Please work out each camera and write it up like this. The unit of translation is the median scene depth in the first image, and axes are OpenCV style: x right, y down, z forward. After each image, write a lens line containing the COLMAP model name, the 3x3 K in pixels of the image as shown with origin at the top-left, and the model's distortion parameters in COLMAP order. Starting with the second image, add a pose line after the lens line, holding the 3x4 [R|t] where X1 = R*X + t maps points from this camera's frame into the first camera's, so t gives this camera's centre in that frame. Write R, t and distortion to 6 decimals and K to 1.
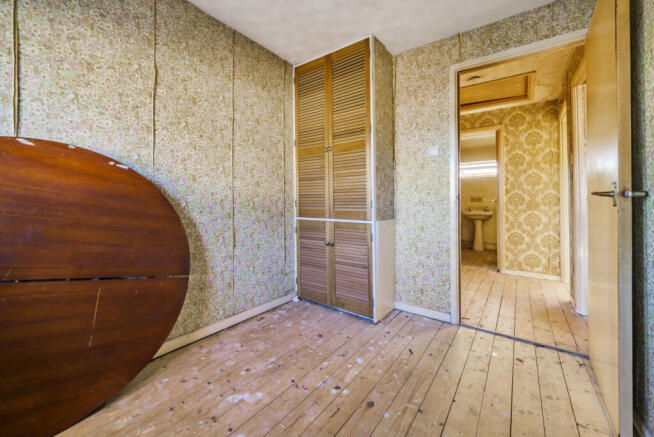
lens RADIAL K [[260.9, 0, 327.6], [0, 260.9, 200.9], [0, 0, 1]] dist [0.000063, -0.000041]
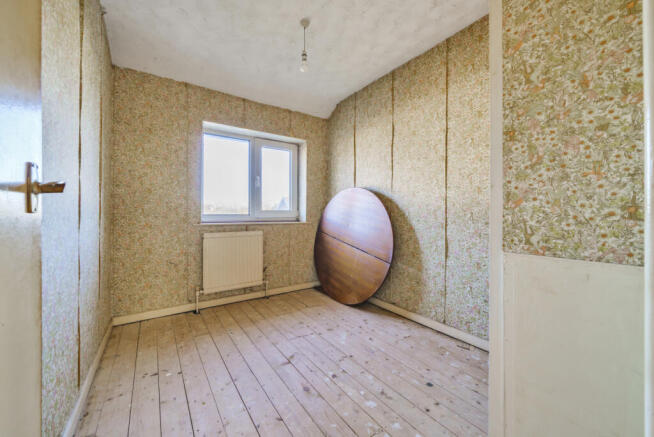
lens RADIAL K [[260.9, 0, 326.7], [0, 260.9, 217.0], [0, 0, 1]] dist [0.000063, -0.000041]
pose [[-0.336028, 0.007167, -0.941825, 0.795208], [0.003402, 0.999974, 0.006395, 0.015936], [0.941846, -0.001055, -0.336044, 0.972470]]
